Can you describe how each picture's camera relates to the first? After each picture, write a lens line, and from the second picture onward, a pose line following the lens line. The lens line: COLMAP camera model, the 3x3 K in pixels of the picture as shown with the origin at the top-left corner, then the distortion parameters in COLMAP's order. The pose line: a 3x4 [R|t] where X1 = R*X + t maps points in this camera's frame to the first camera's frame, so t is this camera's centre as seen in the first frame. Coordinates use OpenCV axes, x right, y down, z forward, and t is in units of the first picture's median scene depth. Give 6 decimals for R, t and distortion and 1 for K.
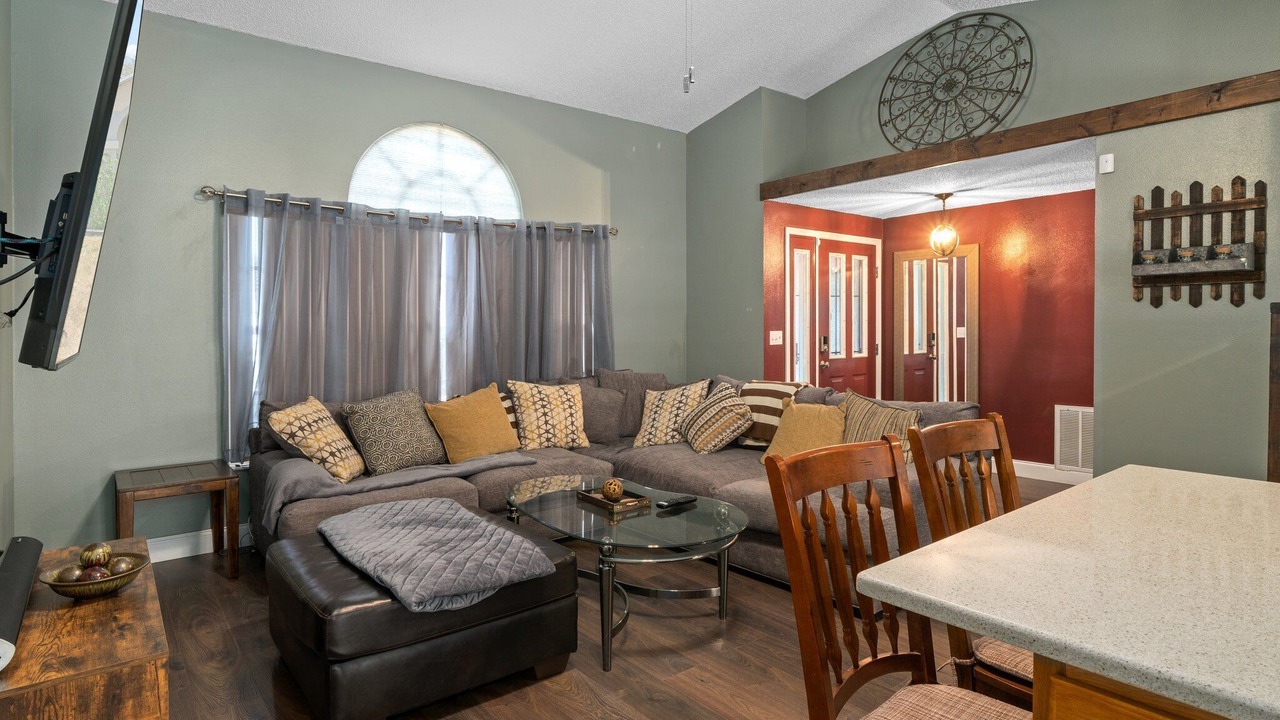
lens RADIAL K [[687.7, 0, 625.7], [0, 687.7, 333.3], [0, 0, 1]] dist [-0.003738, -0.000034]
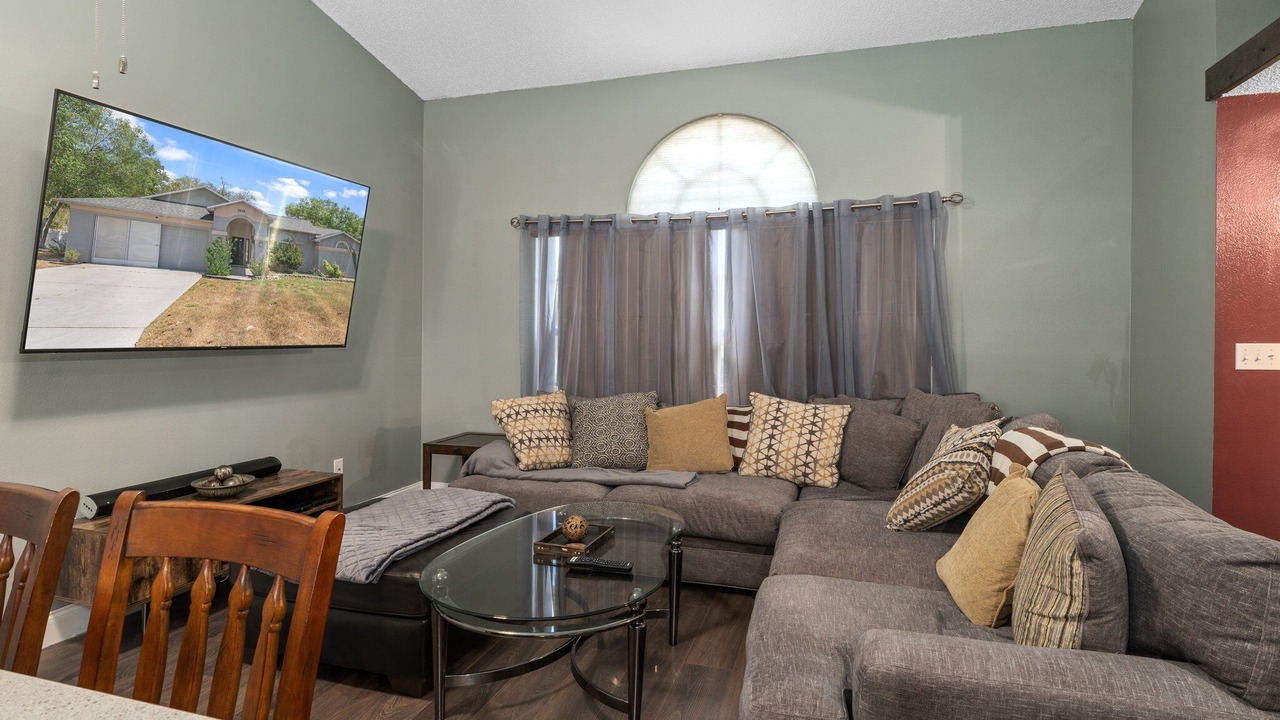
lens RADIAL K [[687.7, 0, 638.1], [0, 687.7, 329.9], [0, 0, 1]] dist [-0.003738, -0.000034]
pose [[0.561281, 0.008416, -0.827583, 0.470478], [-0.014180, 0.999899, 0.000551, -0.008993], [0.827504, 0.011426, 0.561344, 0.394931]]
